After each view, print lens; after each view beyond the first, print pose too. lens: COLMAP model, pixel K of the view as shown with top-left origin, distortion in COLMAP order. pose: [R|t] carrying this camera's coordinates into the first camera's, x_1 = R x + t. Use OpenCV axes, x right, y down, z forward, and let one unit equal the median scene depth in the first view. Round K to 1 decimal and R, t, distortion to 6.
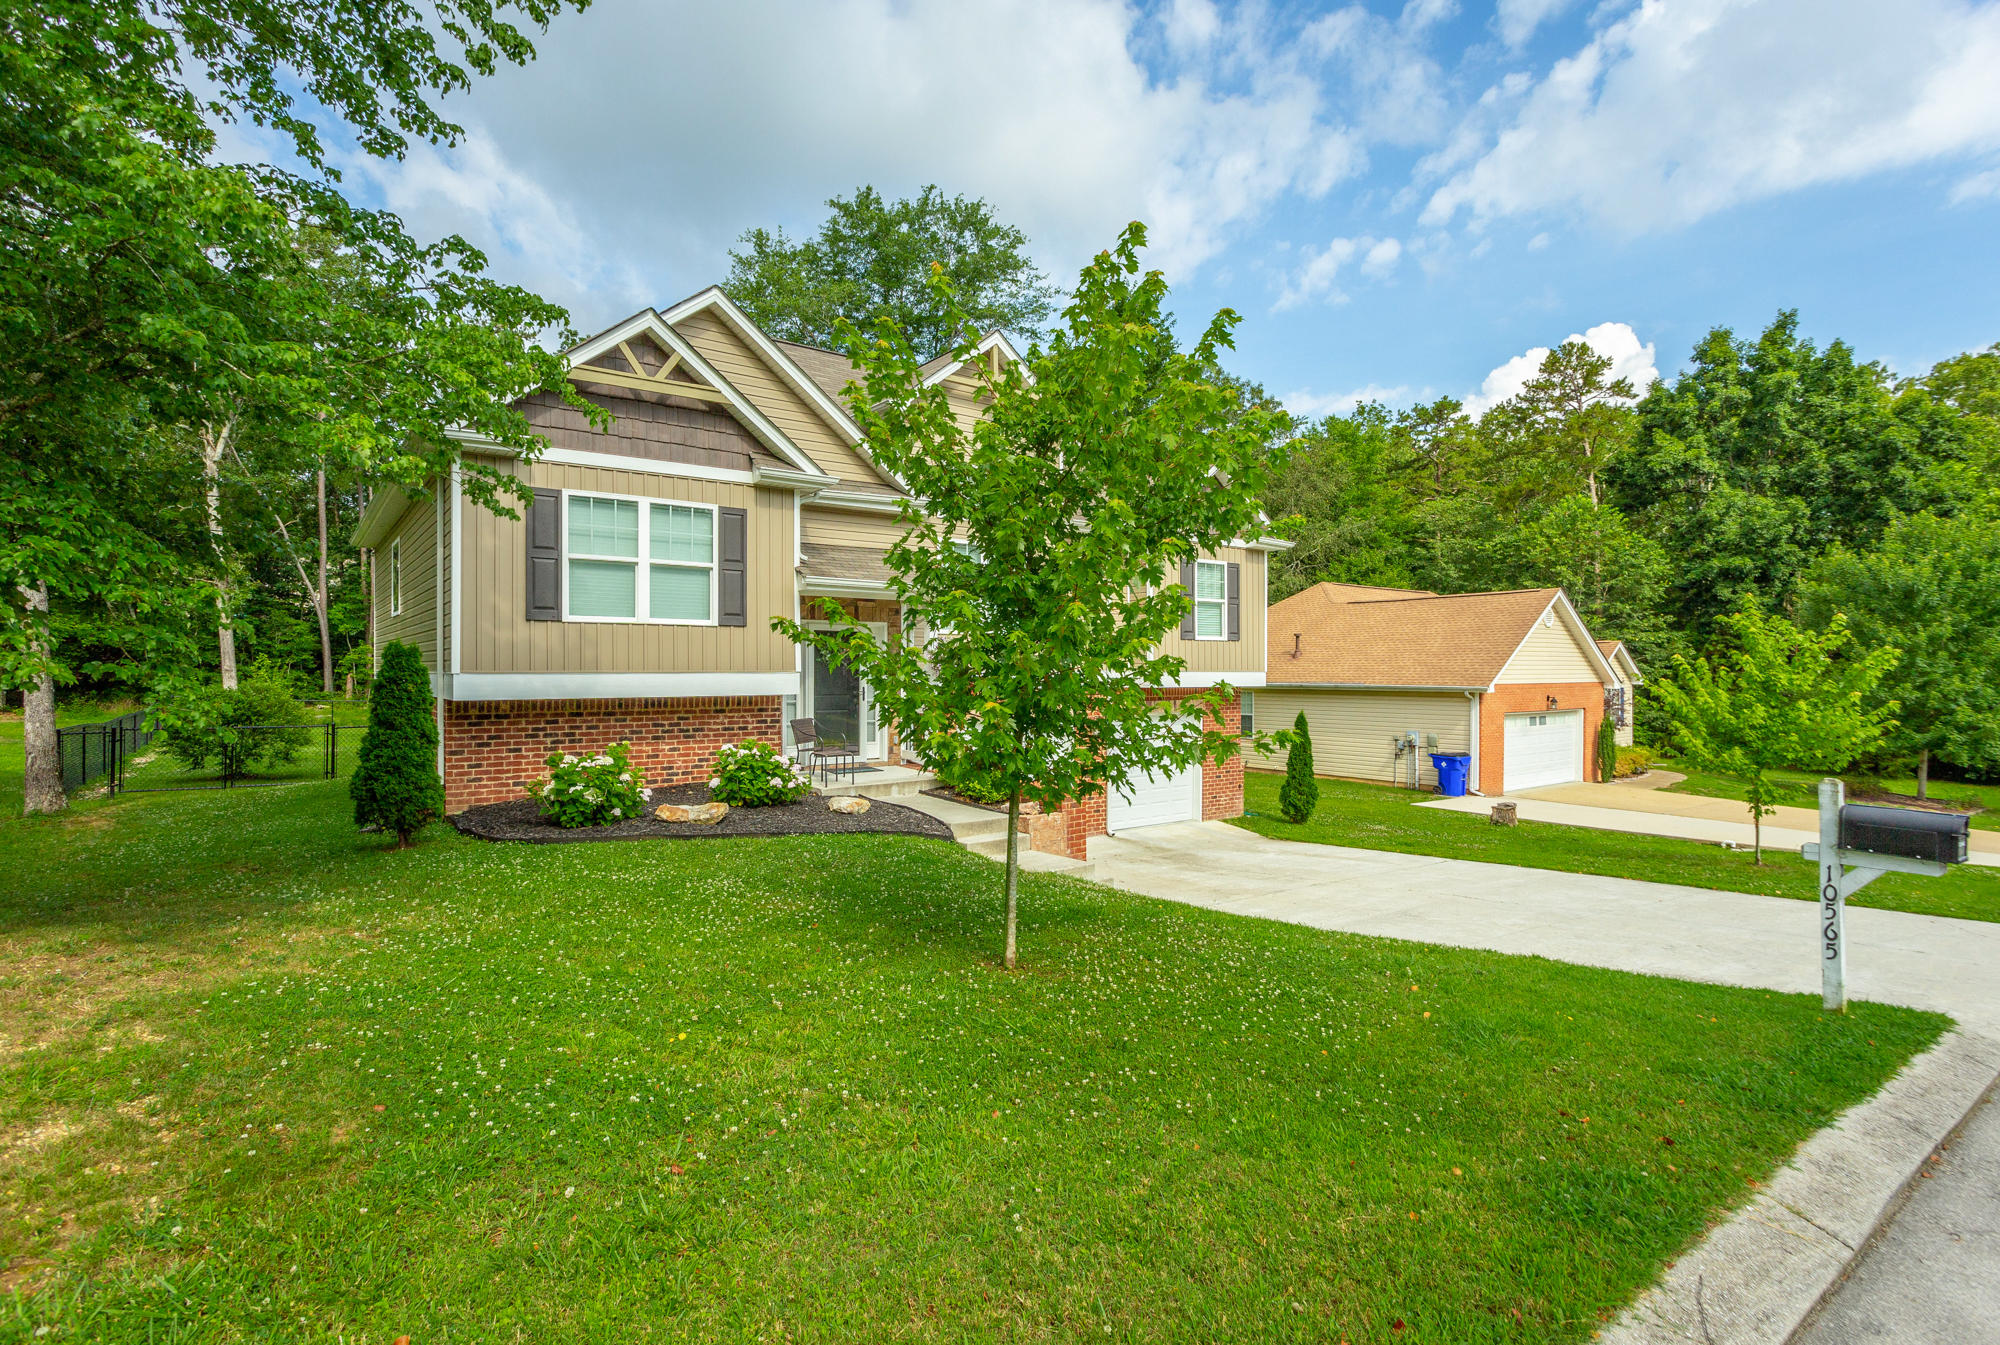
lens RADIAL K [[965.2, 0, 983.0], [0, 965.2, 669.3], [0, 0, 1]] dist [-0.001132, 0.003997]
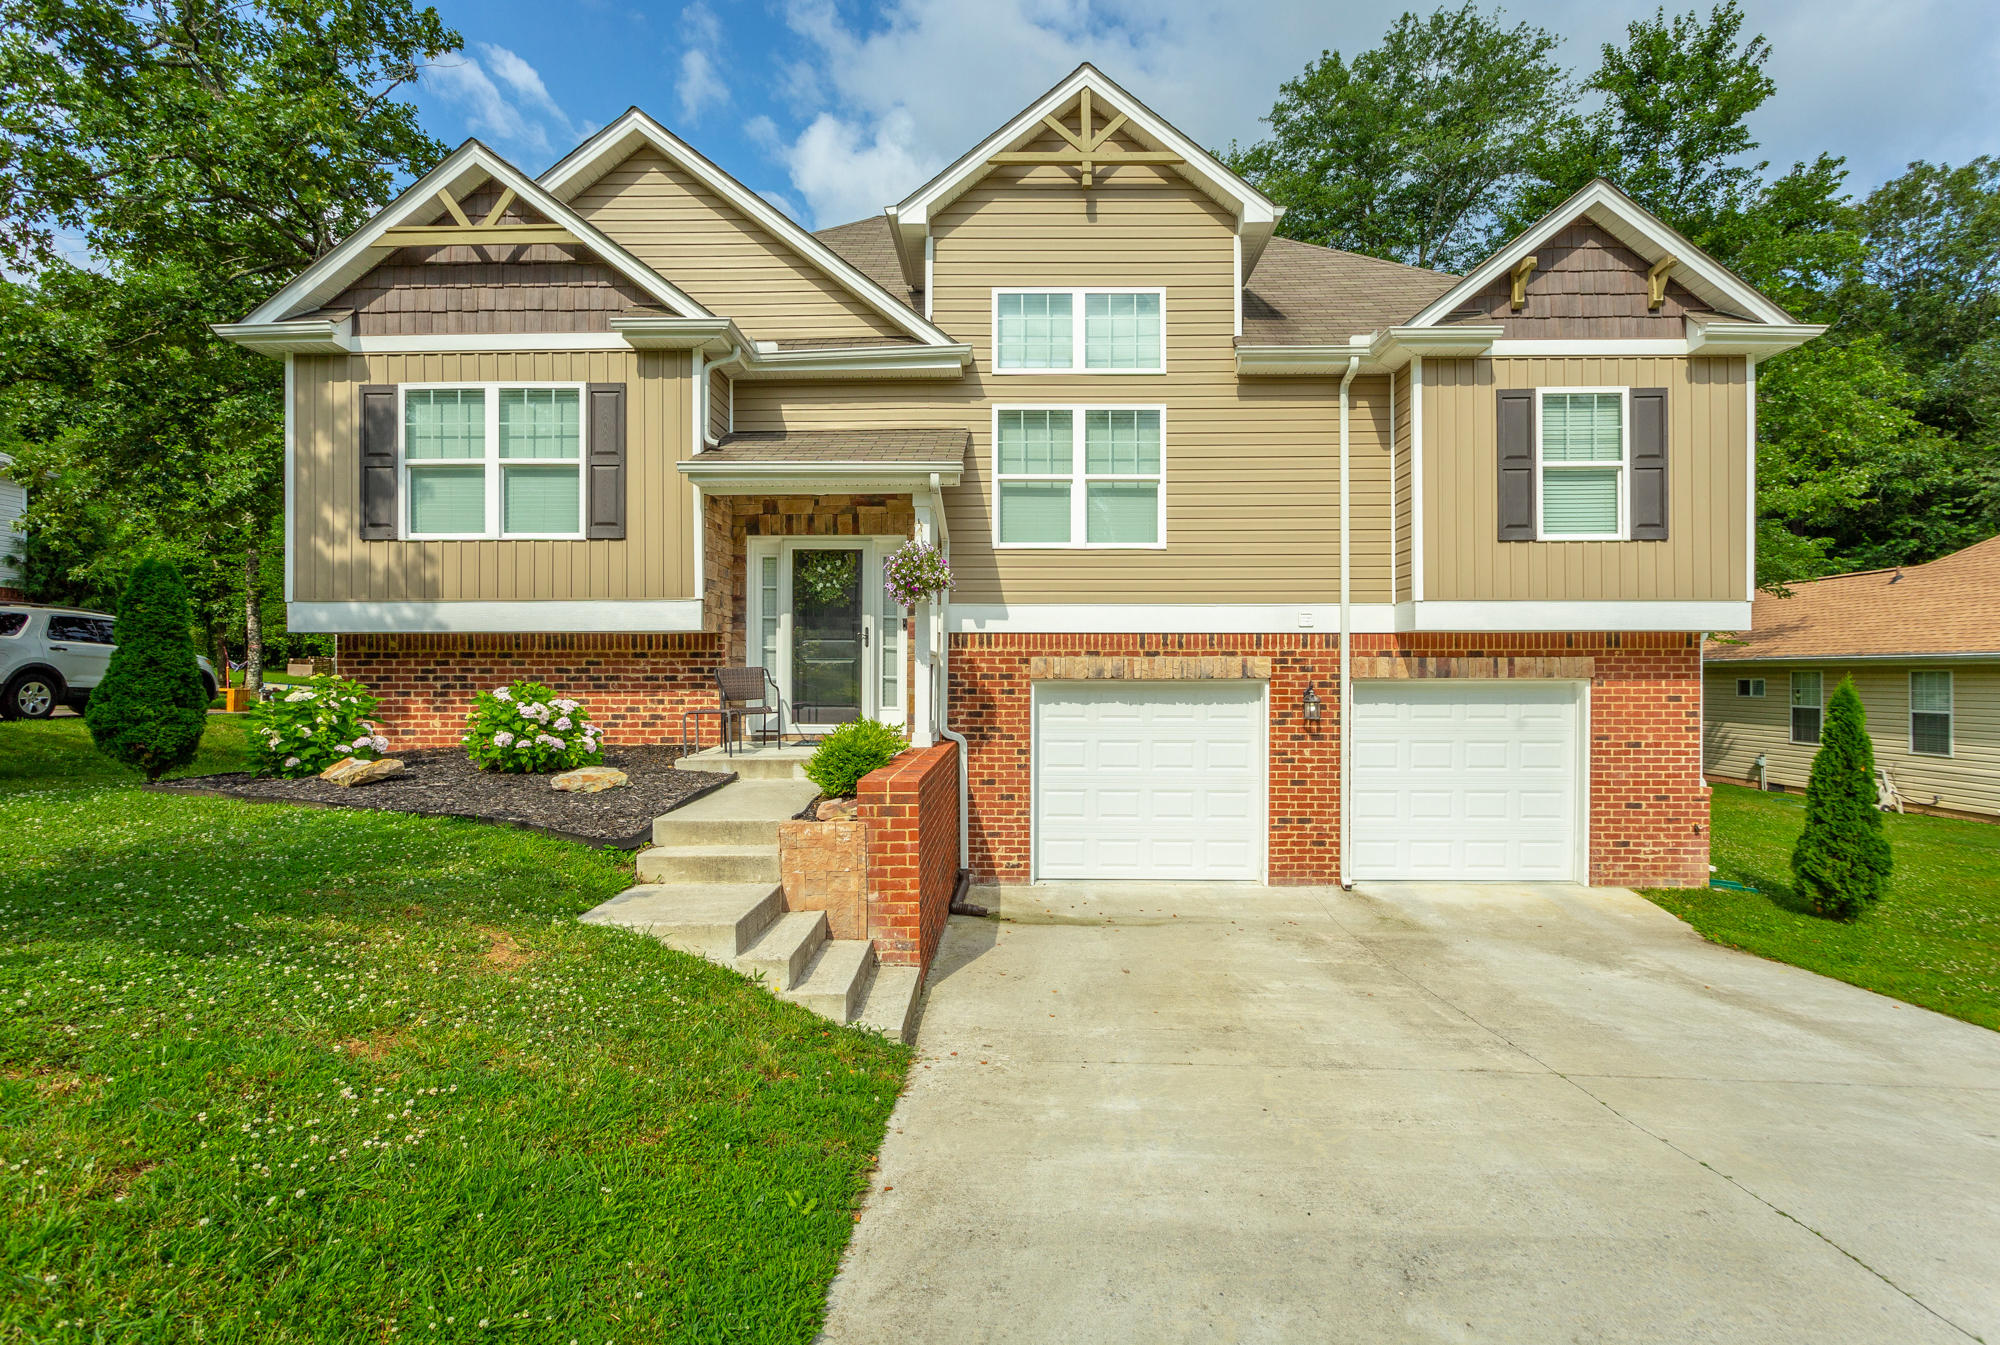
lens RADIAL K [[965.2, 0, 1012.0], [0, 965.2, 676.0], [0, 0, 1]] dist [-0.001132, 0.003997]
pose [[0.794290, -0.002009, -0.607535, 0.426740], [0.000787, 0.999997, -0.002278, 0.060681], [0.607538, 0.001331, 0.794290, 0.554397]]
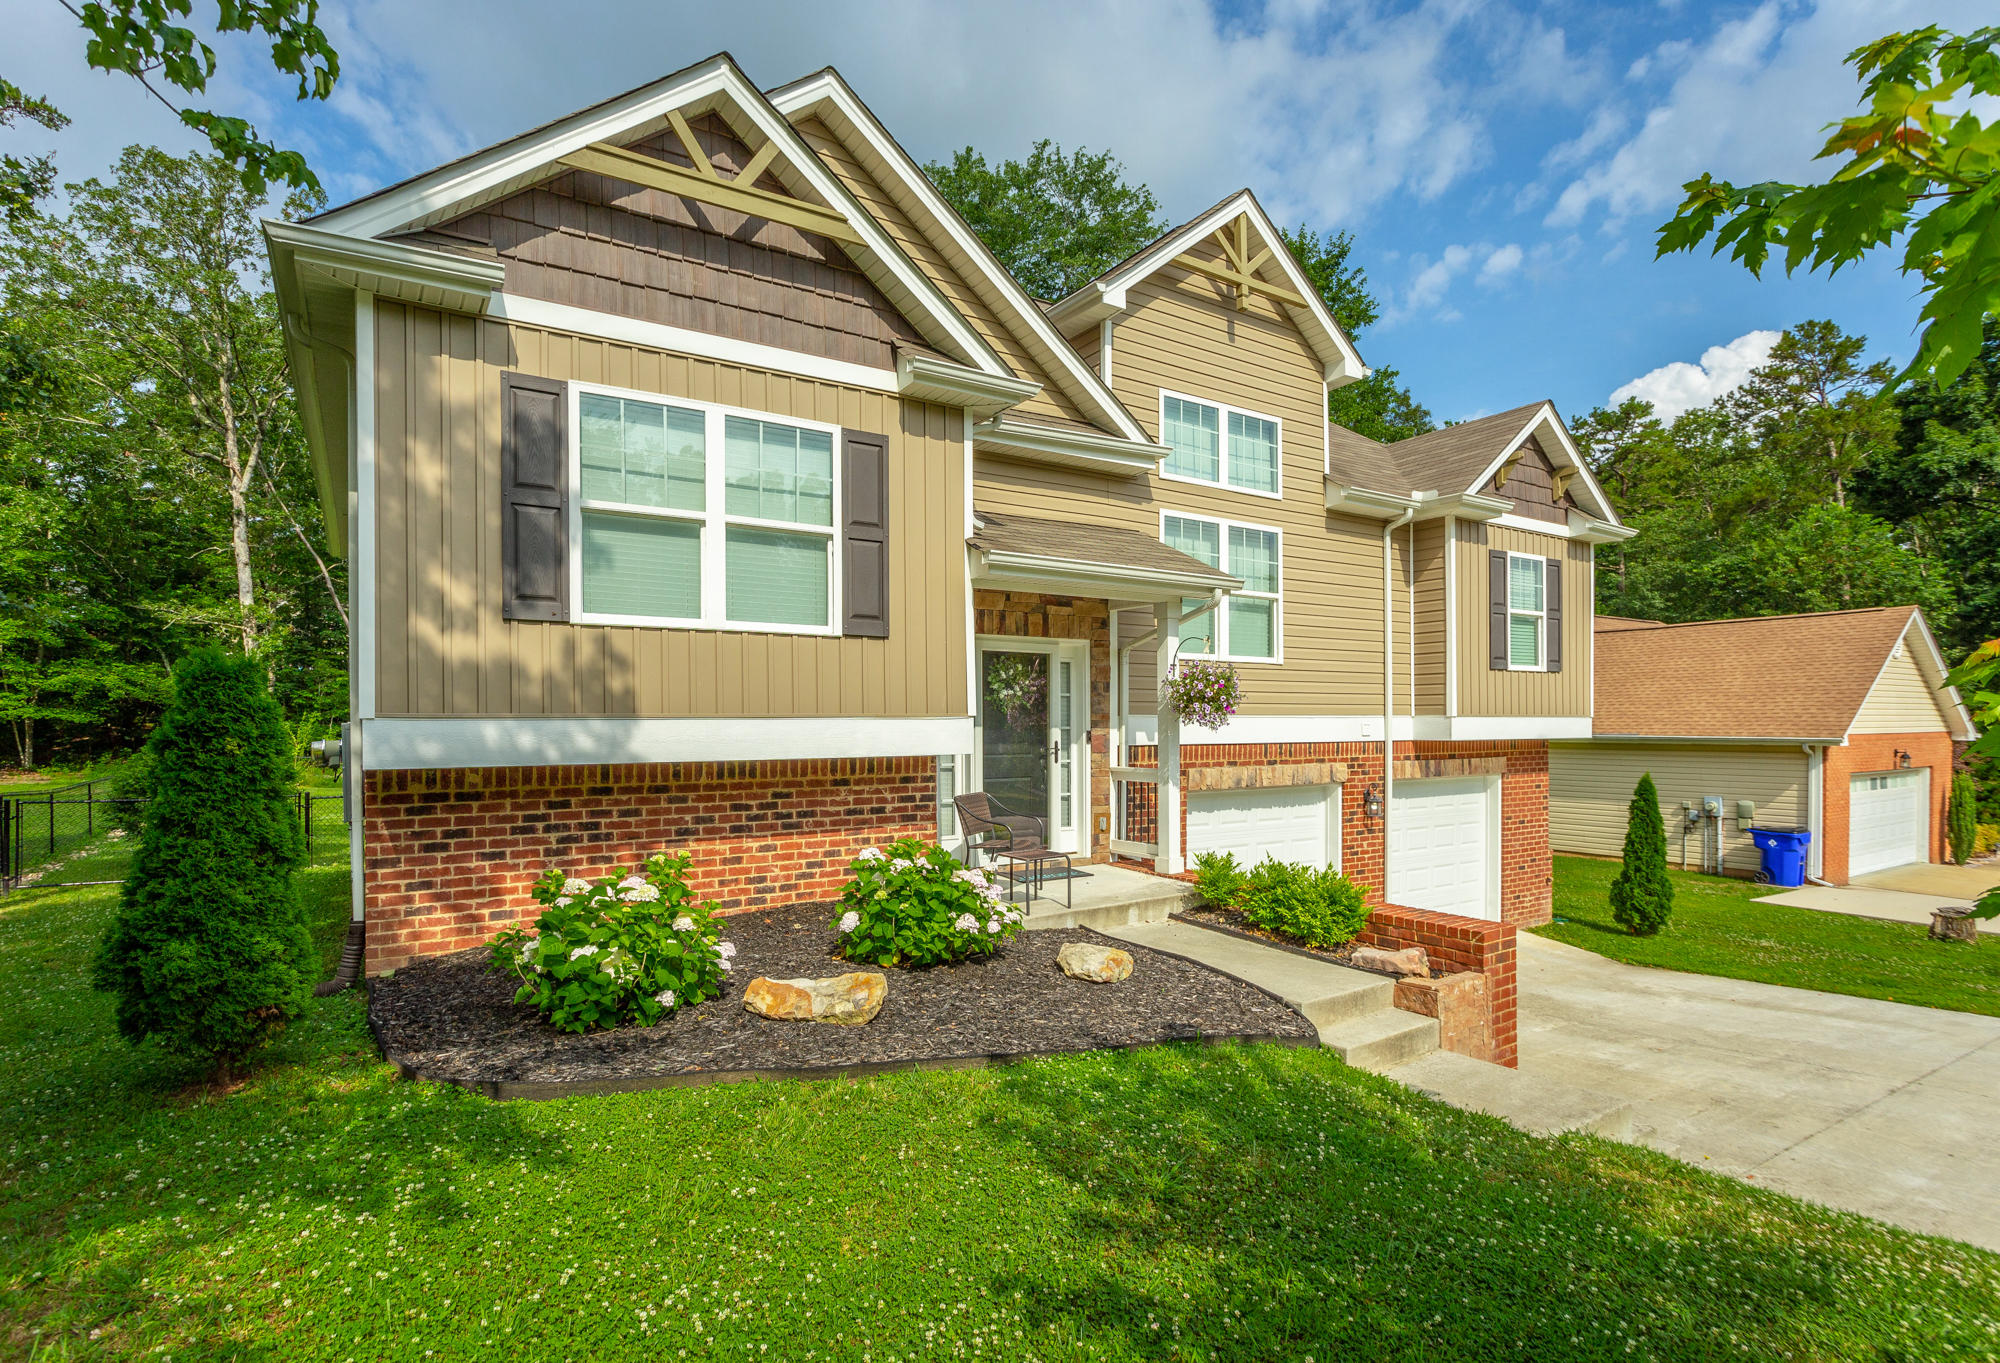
lens RADIAL K [[984.7, 0, 988.0], [0, 984.7, 729.1], [0, 0, 1]] dist [0.002347, -0.001361]
pose [[0.998079, -0.004015, -0.061820, -0.140514], [0.004419, 0.999970, 0.006393, 0.006547], [0.061793, -0.006654, 0.998067, 0.387731]]
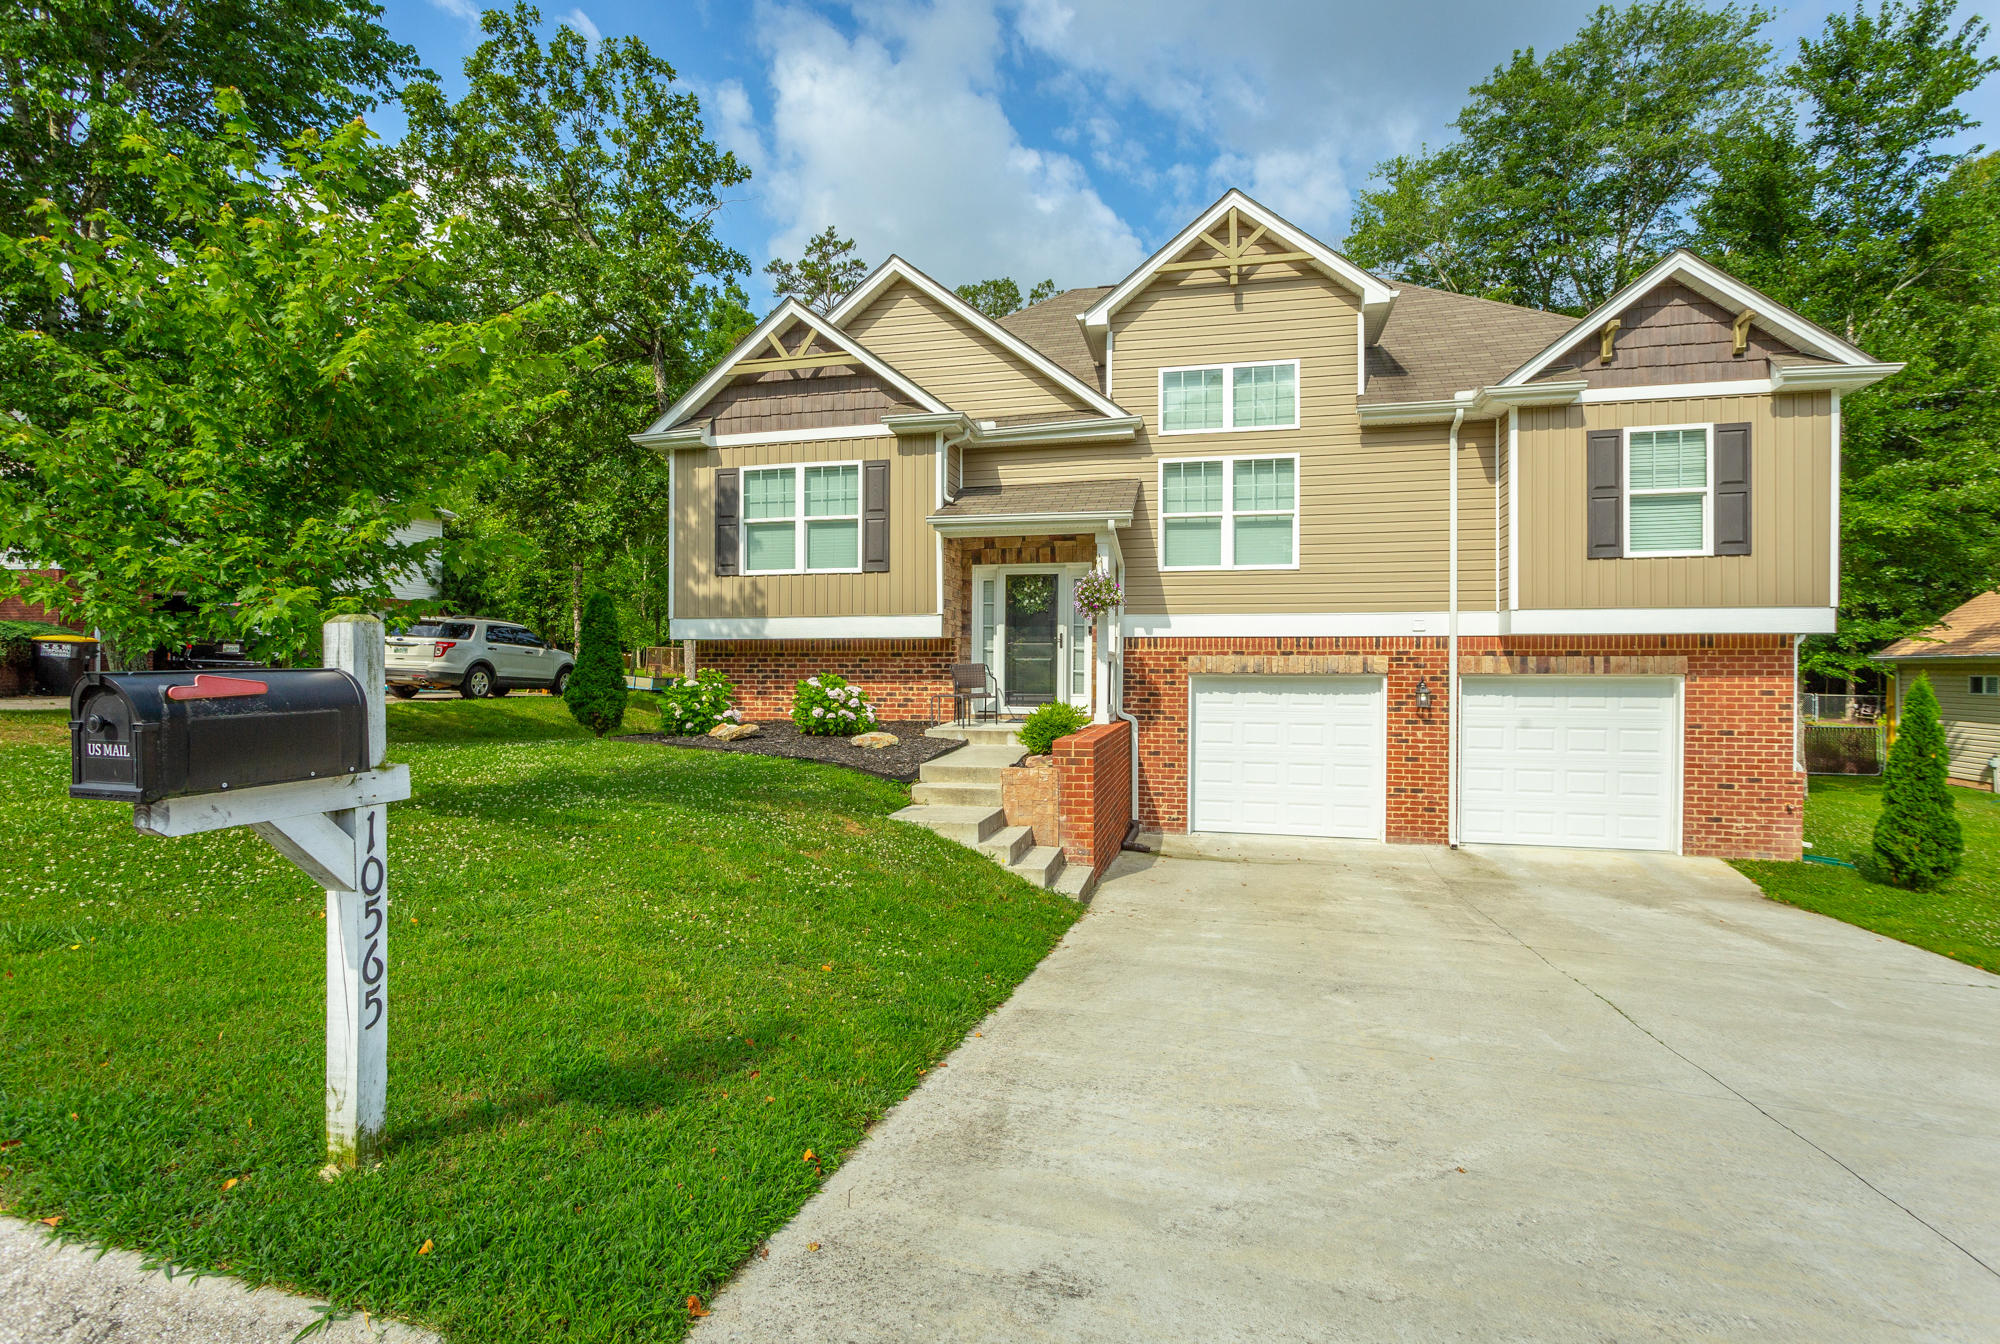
lens RADIAL K [[965.2, 0, 992.1], [0, 965.2, 671.0], [0, 0, 1]] dist [-0.001132, 0.003997]
pose [[0.638918, 0.001641, -0.769273, 0.598991], [-0.002880, 0.999996, -0.000259, 0.059913], [0.769269, 0.002381, 0.638920, 0.394174]]
